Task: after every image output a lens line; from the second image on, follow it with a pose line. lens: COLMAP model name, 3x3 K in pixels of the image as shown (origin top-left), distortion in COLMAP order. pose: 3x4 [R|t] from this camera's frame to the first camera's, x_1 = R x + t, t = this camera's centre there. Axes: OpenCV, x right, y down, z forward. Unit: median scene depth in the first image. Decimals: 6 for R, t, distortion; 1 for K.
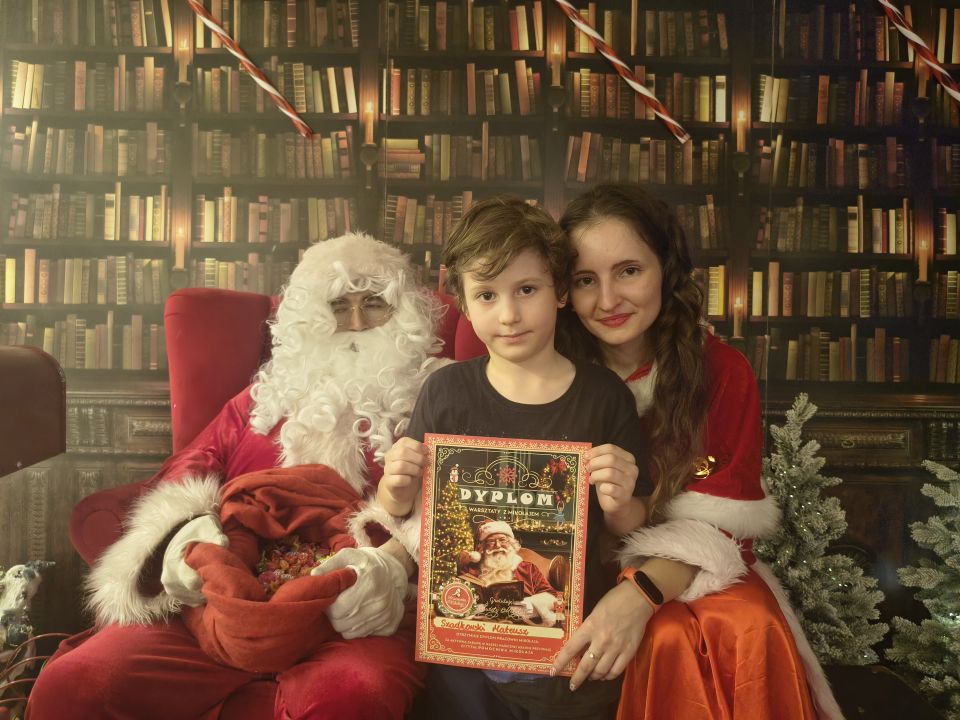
lens RADIAL K [[669.8, 0, 472.3], [0, 669.8, 360.1], [0, 0, 1]] dist [-0.000830, -0.004448]
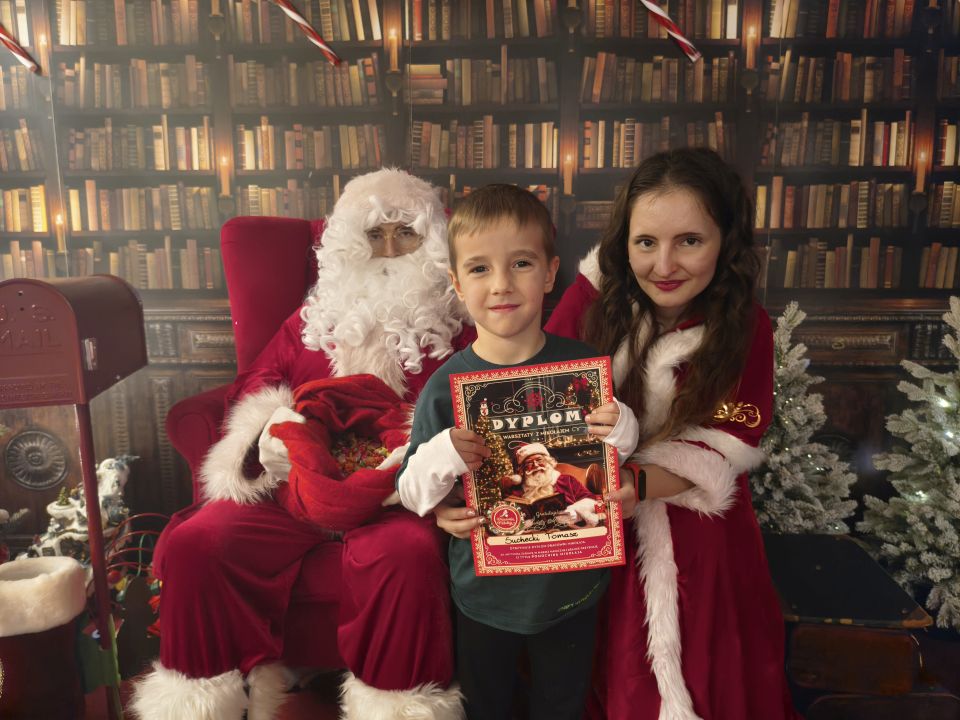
lens RADIAL K [[670.7, 0, 479.5], [0, 670.7, 357.5], [0, 0, 1]] dist [0.011992, -0.022715]
pose [[0.999362, -0.014097, -0.032817, 0.008899], [0.018823, 0.988736, 0.148485, -0.030138], [0.030354, -0.149008, 0.988370, -0.111368]]
